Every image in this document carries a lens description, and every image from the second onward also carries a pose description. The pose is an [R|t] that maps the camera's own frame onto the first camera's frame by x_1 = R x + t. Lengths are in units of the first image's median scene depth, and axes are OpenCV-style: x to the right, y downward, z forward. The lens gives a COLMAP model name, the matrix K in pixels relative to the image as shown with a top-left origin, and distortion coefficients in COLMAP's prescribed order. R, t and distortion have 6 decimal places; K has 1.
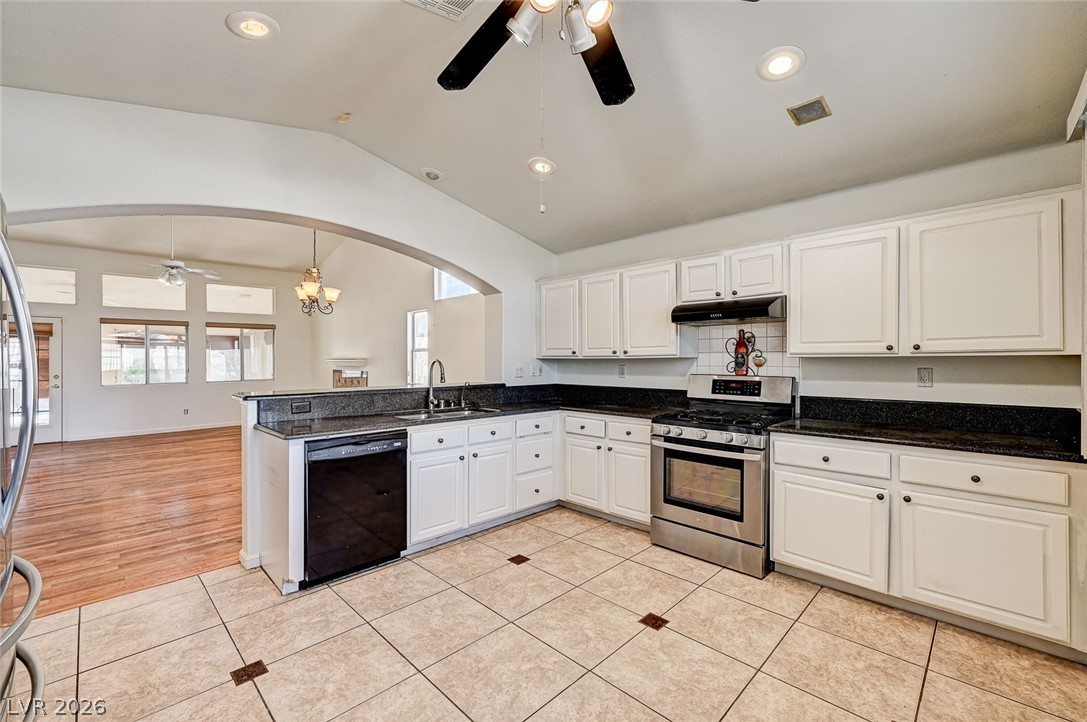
lens RADIAL K [[453.6, 0, 548.0], [0, 453.6, 363.3], [0, 0, 1]] dist [-0.000277, -0.000283]
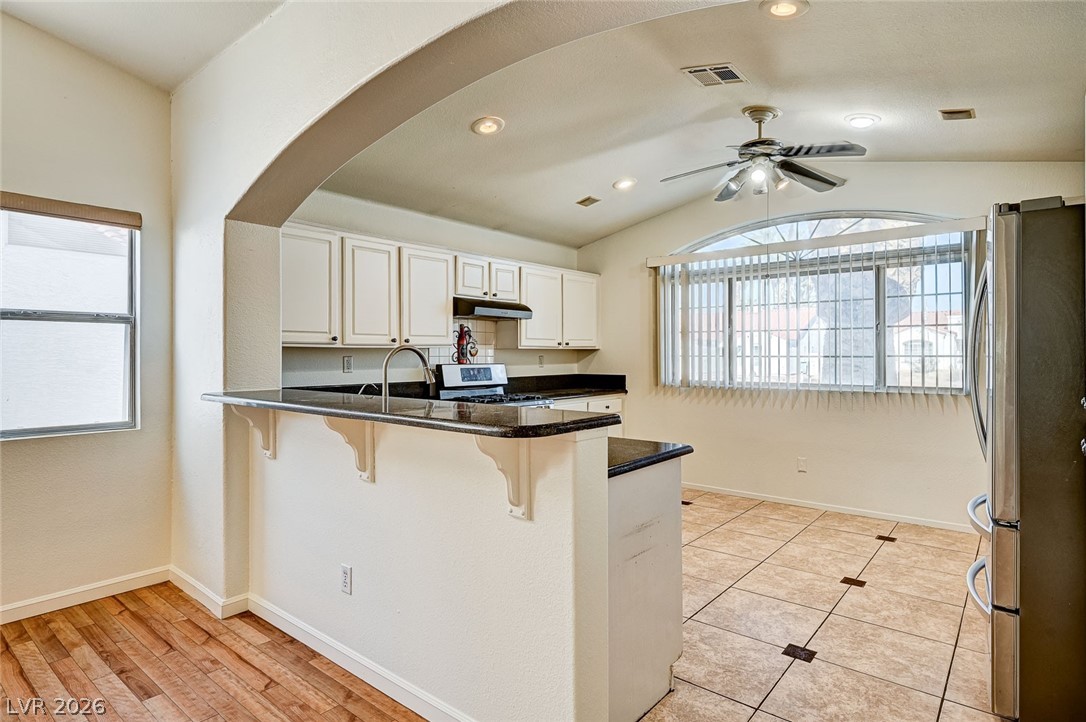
lens RADIAL K [[580.8, 0, 546.0], [0, 580.8, 351.4], [0, 0, 1]] dist [-0.001204, 0.000253]
pose [[-0.087567, 0.007396, 0.996131, -1.044485], [0.009780, 0.999931, -0.006565, 0.006048], [-0.996111, 0.009168, -0.087634, 0.916048]]
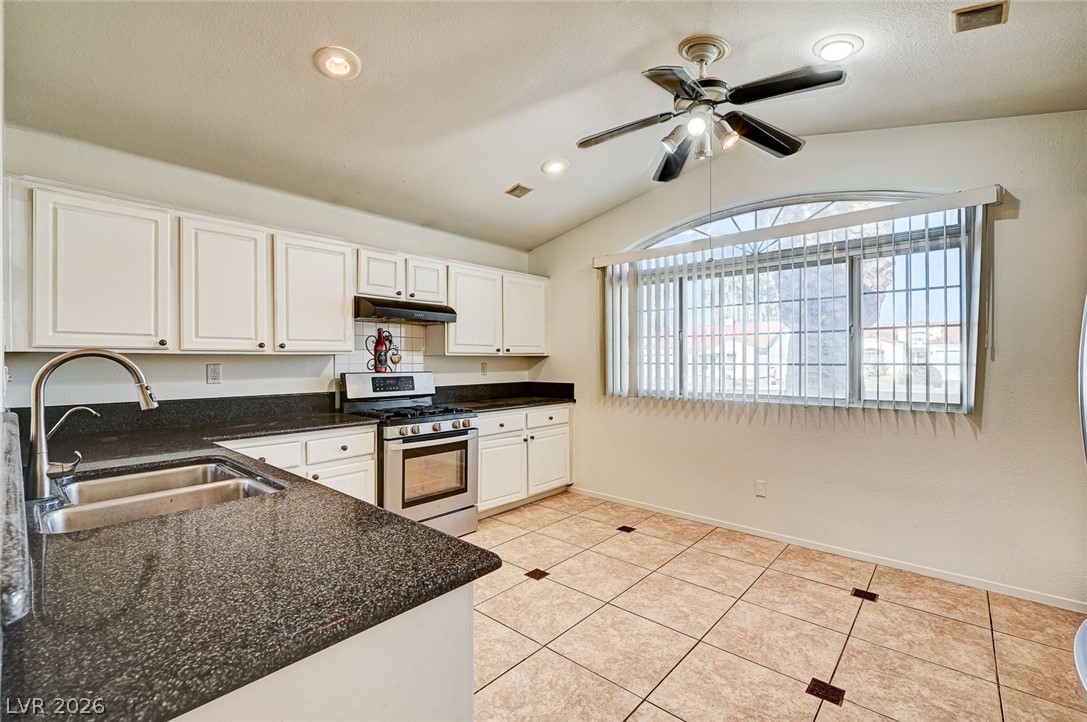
lens RADIAL K [[471.1, 0, 545.2], [0, 471.1, 359.5], [0, 0, 1]] dist [0.003669, 0.000056]
pose [[-0.054413, 0.004128, 0.998510, -0.664949], [0.009138, 0.999952, -0.003636, 0.004309], [-0.998477, 0.008926, -0.054448, 0.682532]]
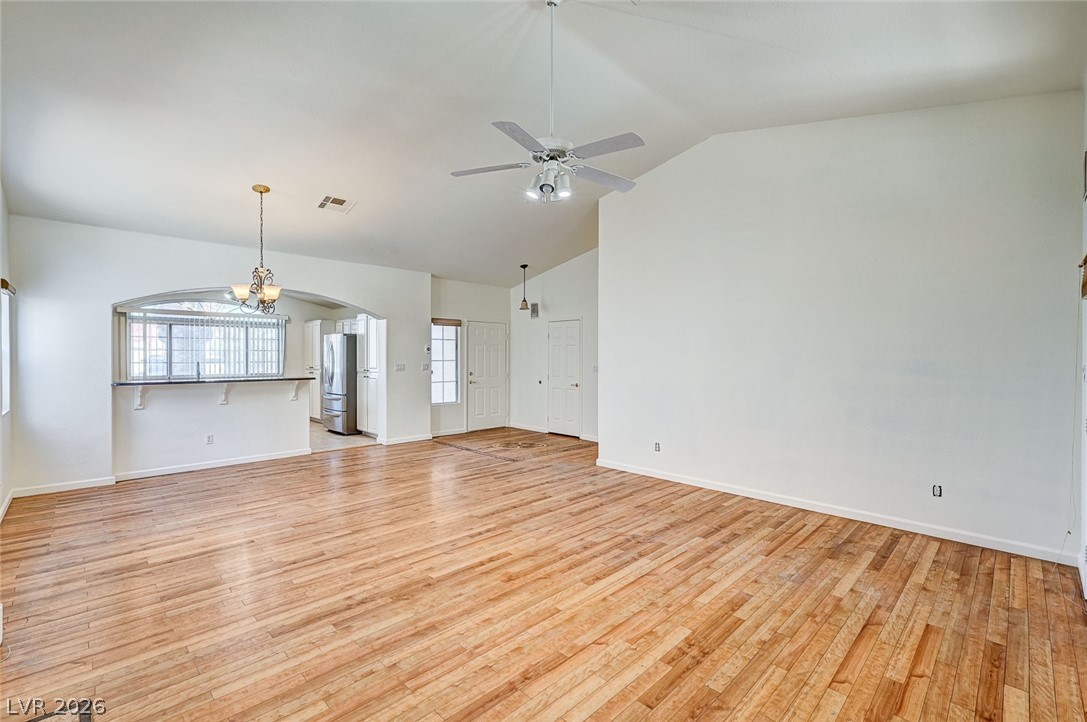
lens RADIAL K [[473.3, 0, 546.0], [0, 473.3, 357.7], [0, 0, 1]] dist [-0.000646, -0.000103]
pose [[-0.999871, 0.000390, 0.016082, -1.571334], [0.000582, 0.999929, 0.011911, -0.042178], [-0.016076, 0.011919, -0.999800, 2.767326]]
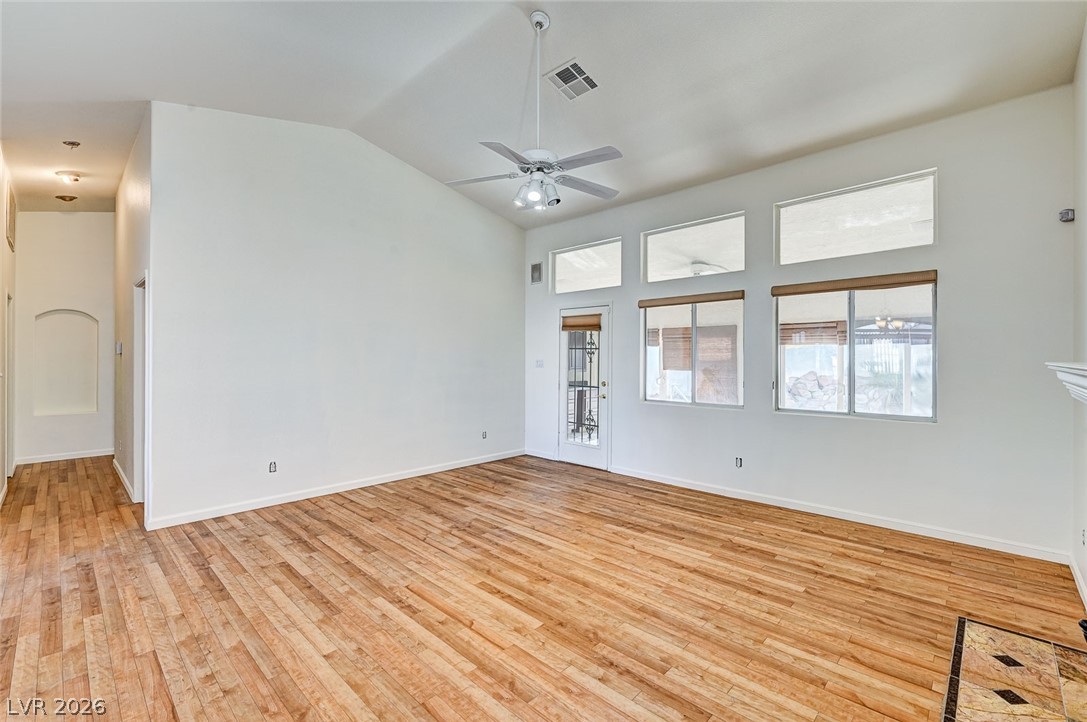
lens RADIAL K [[469.7, 0, 547.4], [0, 469.7, 356.9], [0, 0, 1]] dist [-0.002145, 0.000458]
pose [[0.014985, 0.001948, -0.999886, -0.642335], [-0.012176, 0.999924, 0.001765, -0.032892], [0.999814, 0.012148, 0.015007, 1.898973]]
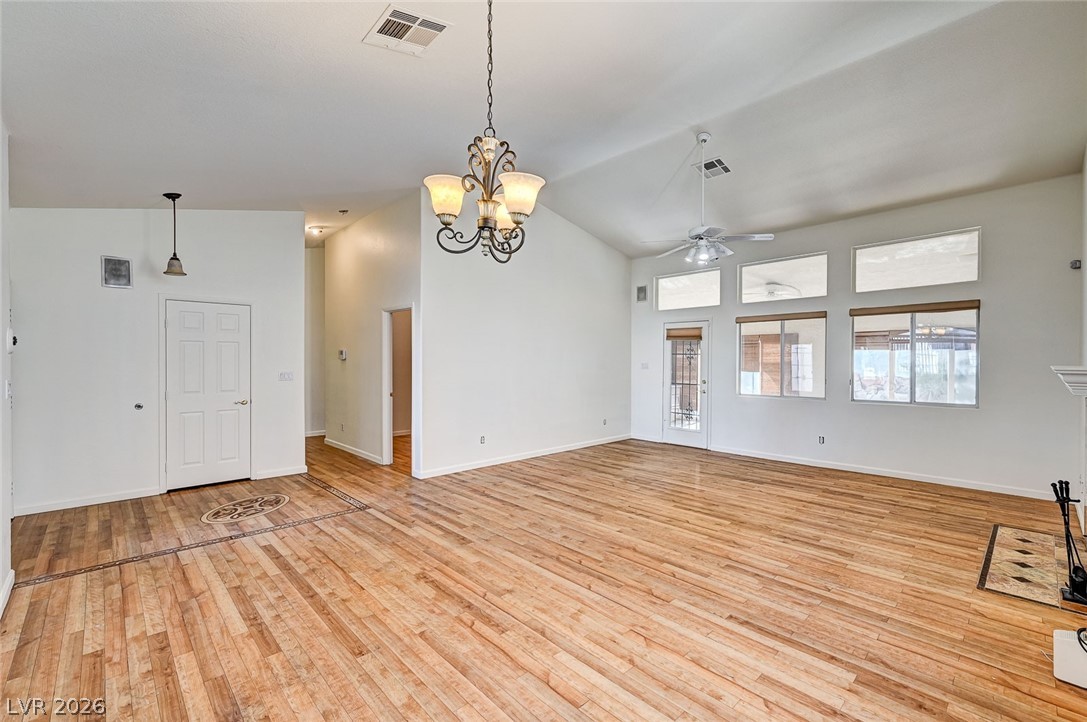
lens RADIAL K [[464.7, 0, 546.9], [0, 464.7, 364.4], [0, 0, 1]] dist [0.006788, 0.000348]
pose [[-0.031702, 0.013223, -0.999410, -0.169237], [-0.011261, 0.999844, 0.013586, -0.037081], [0.999434, 0.011685, -0.031548, 1.476255]]
